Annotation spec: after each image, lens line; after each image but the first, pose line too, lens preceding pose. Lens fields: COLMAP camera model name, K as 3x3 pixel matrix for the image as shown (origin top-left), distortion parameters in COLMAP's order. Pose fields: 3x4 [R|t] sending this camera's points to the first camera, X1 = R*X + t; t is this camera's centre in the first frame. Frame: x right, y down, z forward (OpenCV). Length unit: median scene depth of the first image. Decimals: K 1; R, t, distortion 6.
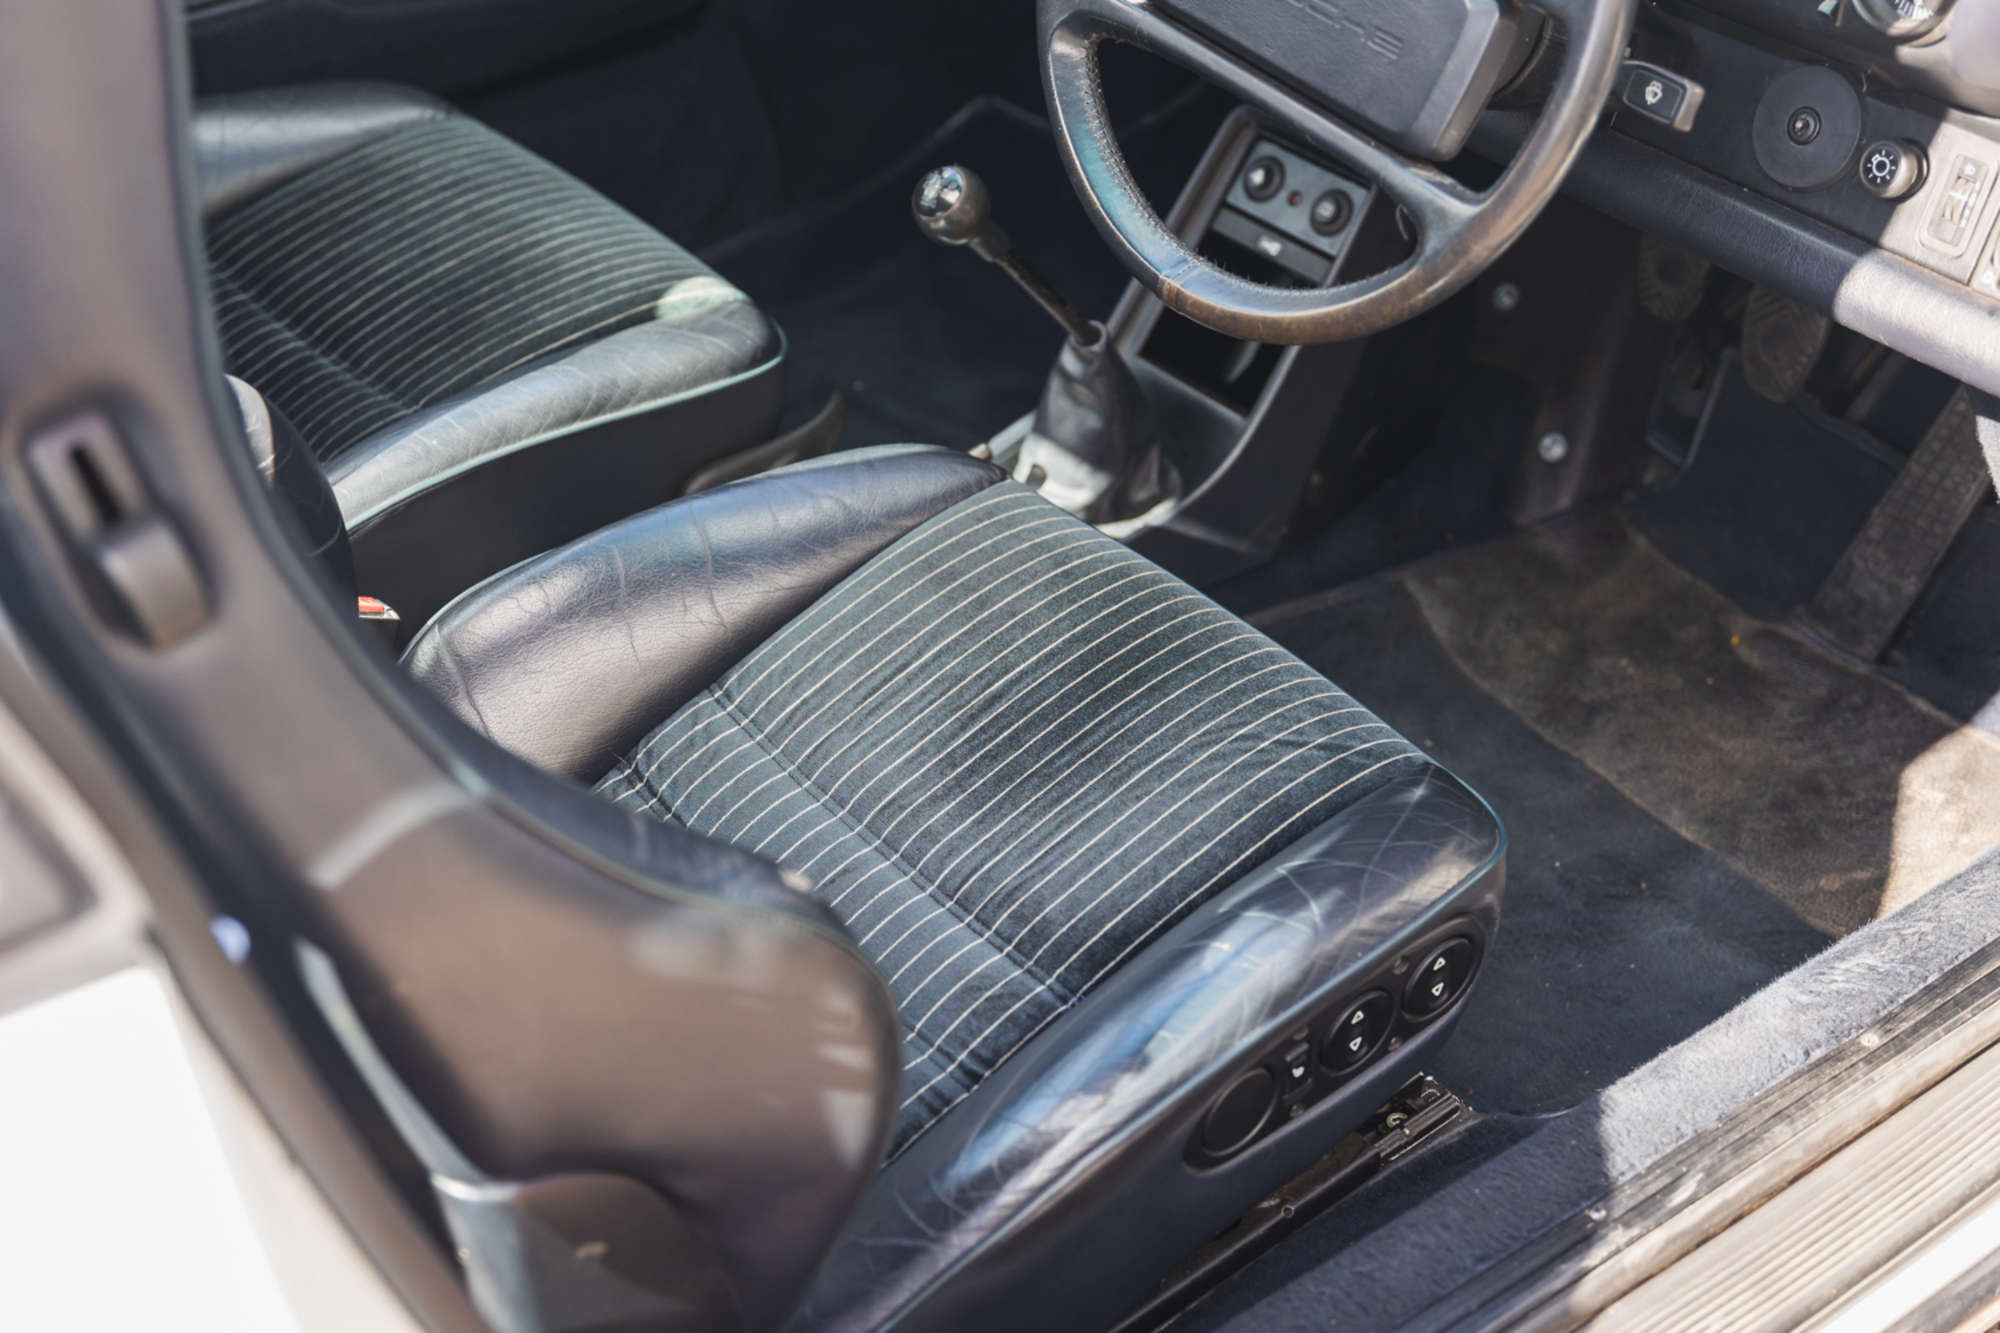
lens RADIAL K [[3090.2, 0, 1000.0], [0, 3090.2, 666.5], [0, 0, 1]] dist [-0.013184, -0.033385]
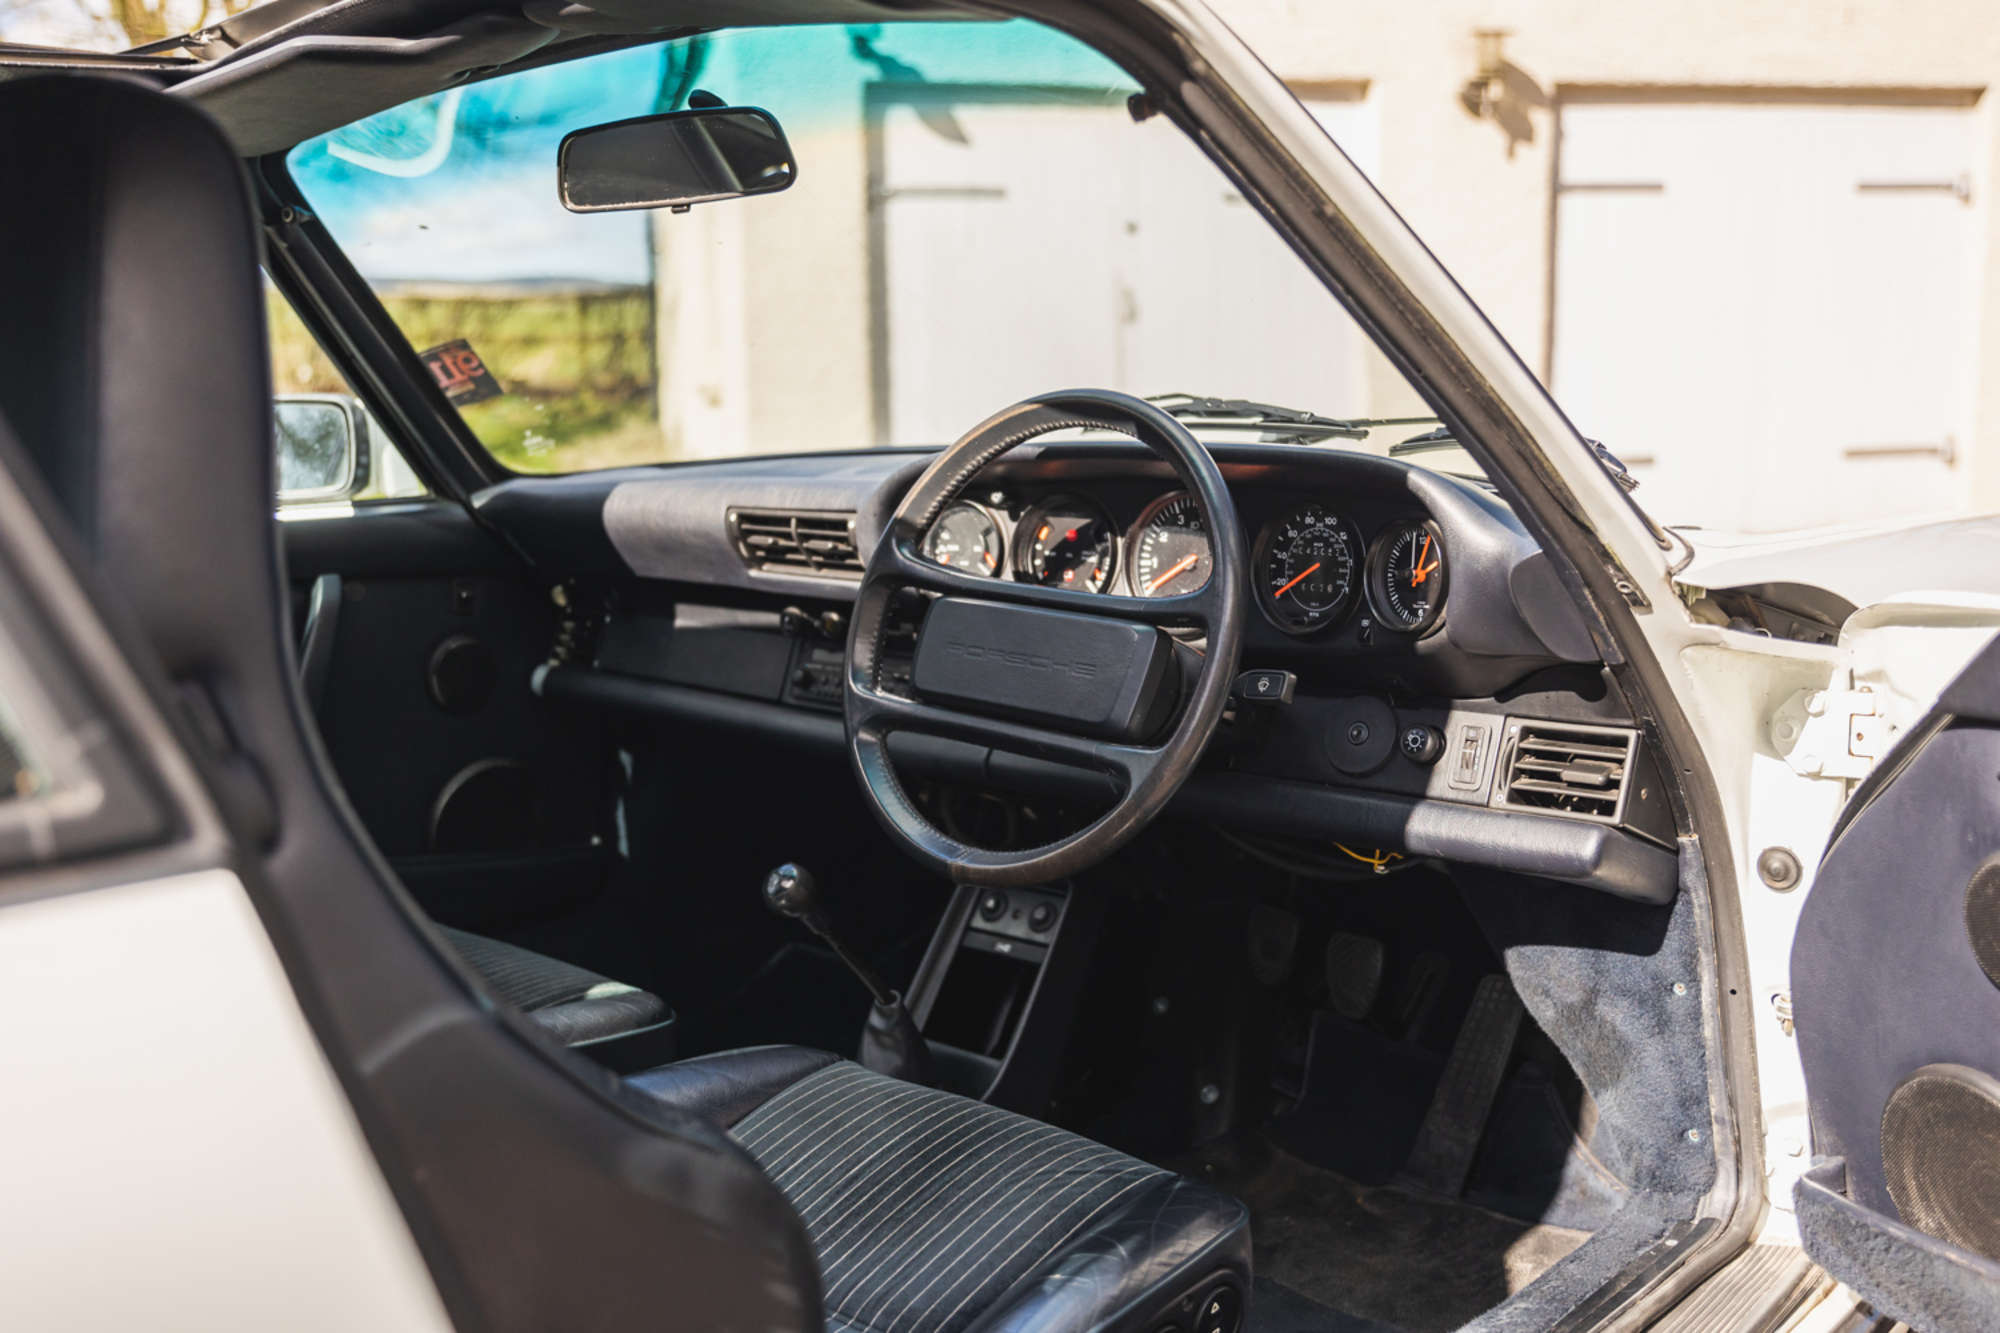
lens RADIAL K [[1976.0, 0, 1000.0], [0, 1976.0, 666.5], [0, 0, 1]] dist [-0.005956, -0.009333]
pose [[0.989115, -0.058988, 0.134801, -0.039420], [0.112707, 0.892681, -0.436369, 0.184953], [-0.094594, 0.446813, 0.889613, 0.128329]]
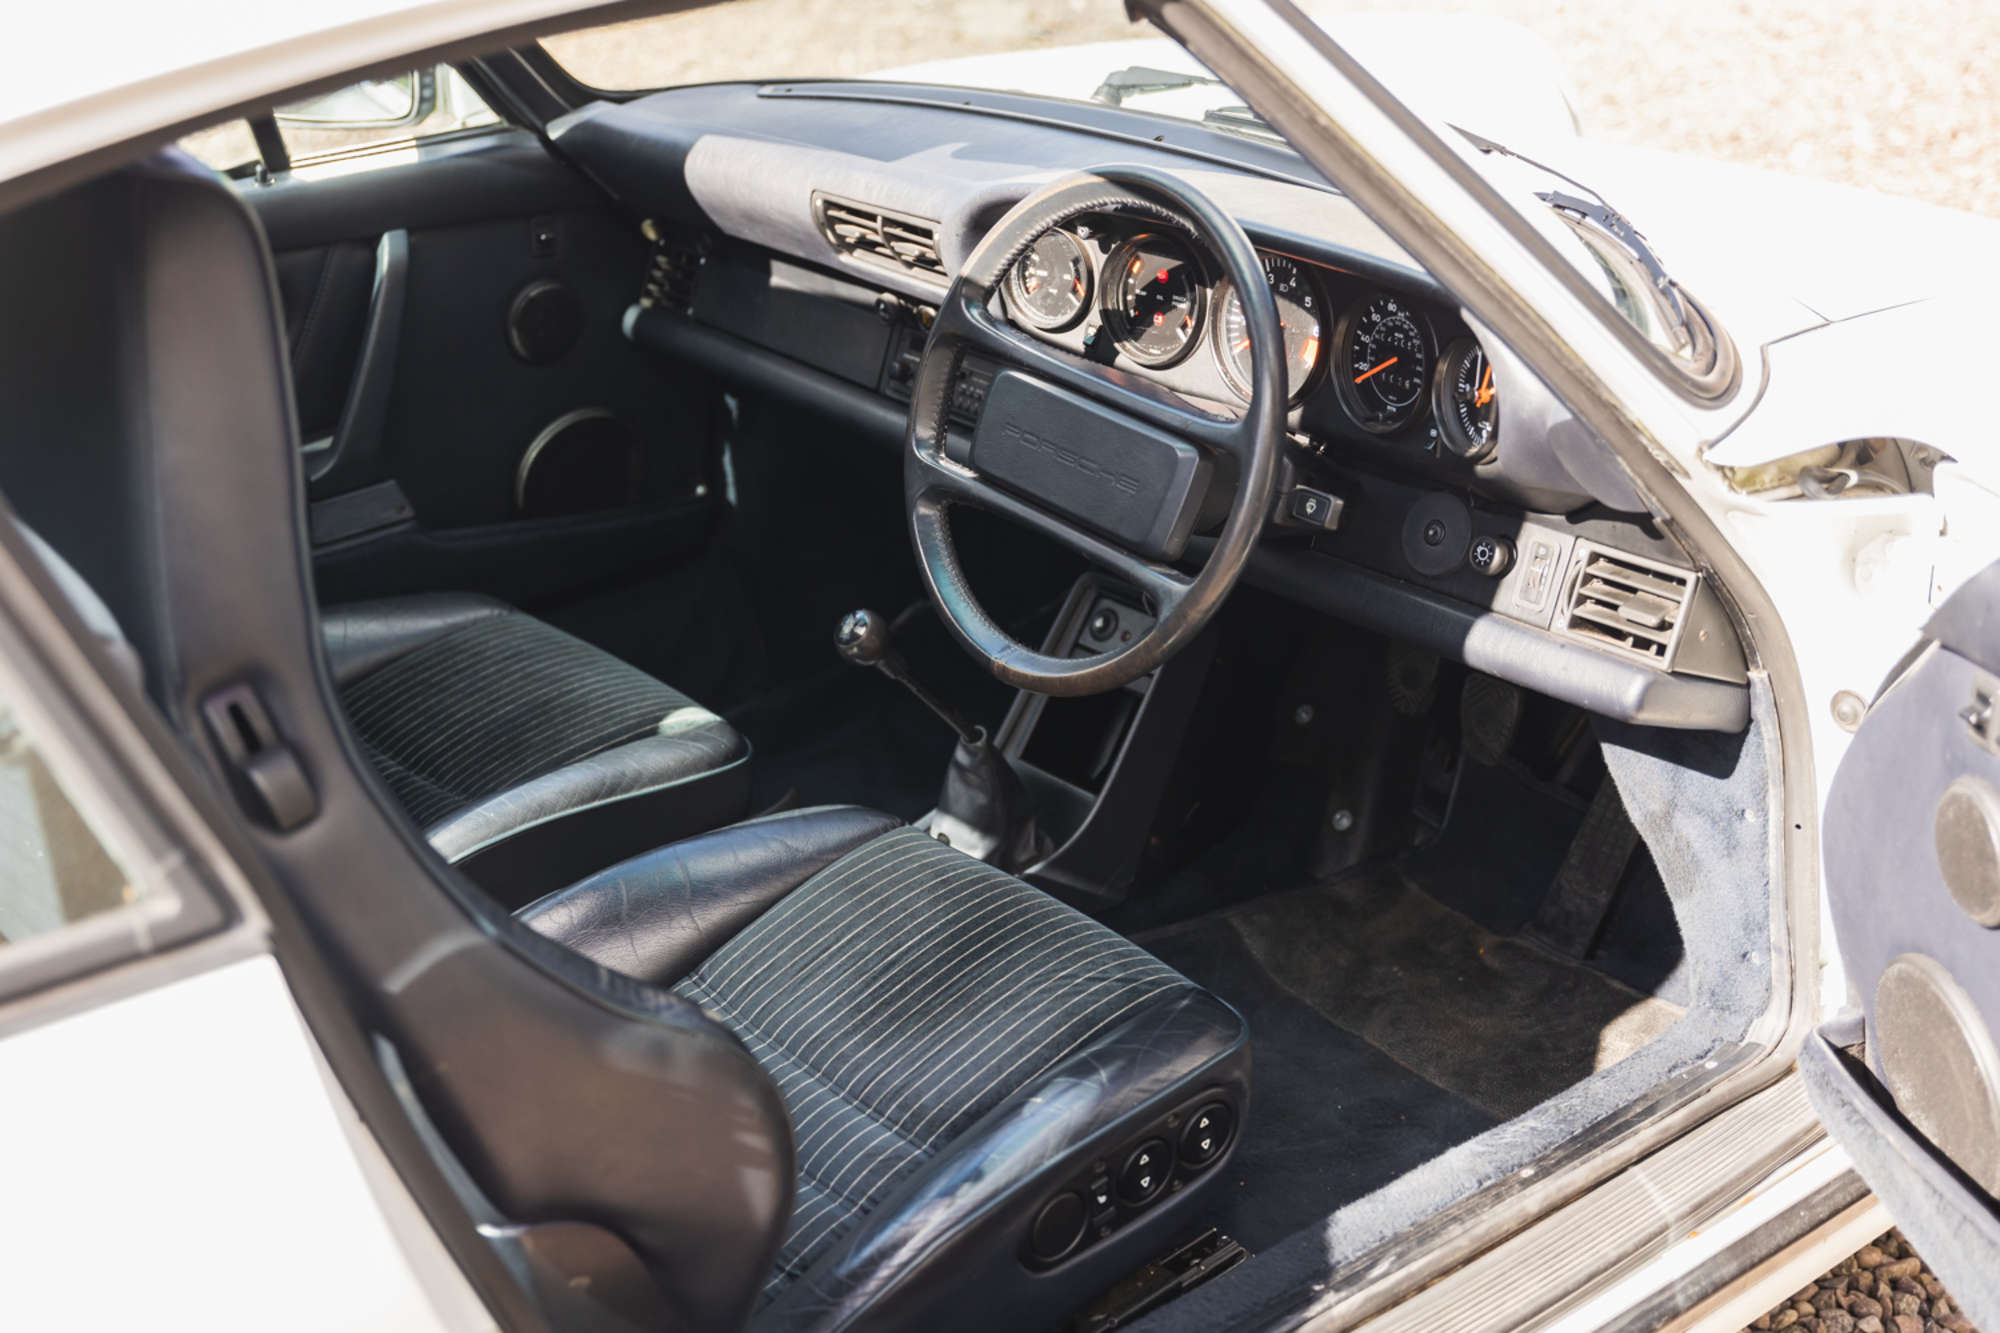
lens RADIAL K [[2755.3, 0, 1000.0], [0, 2755.3, 666.5], [0, 0, 1]] dist [0.011570, 0.027255]
pose [[0.998724, -0.047344, -0.017579, 0.072753], [0.042857, 0.978666, -0.200938, 0.124991], [0.026718, 0.199928, 0.979446, -0.231303]]
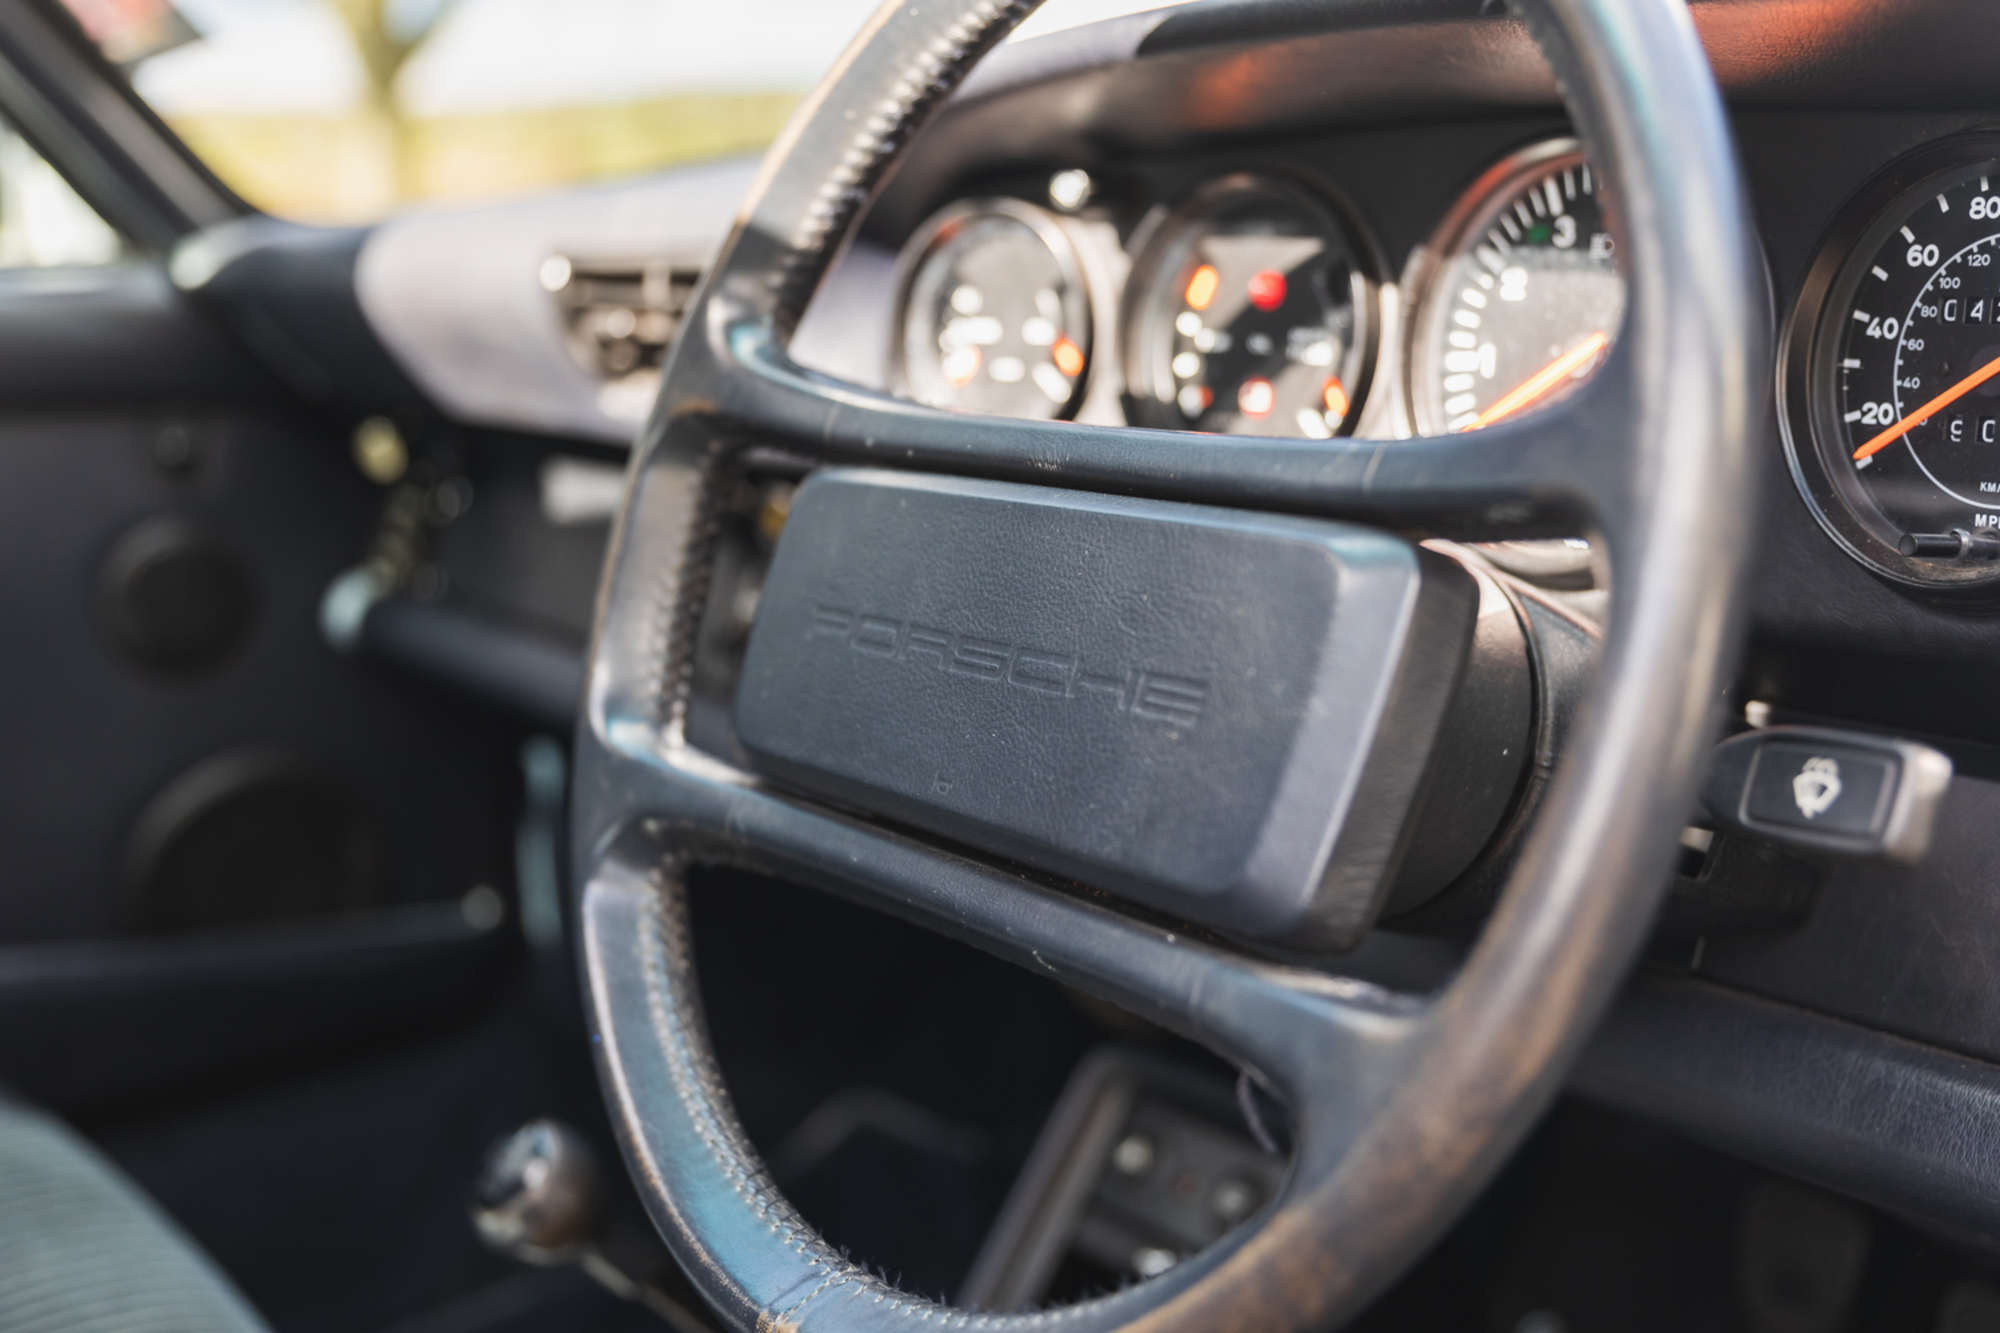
lens RADIAL K [[2316.5, 0, 1000.0], [0, 2316.5, 666.5], [0, 0, 1]] dist [-0.015283, -0.028793]
pose [[0.997664, -0.040487, -0.055027, 0.105548], [0.015064, 0.916018, -0.400855, -0.069361], [0.066635, 0.399089, 0.914487, 0.613402]]
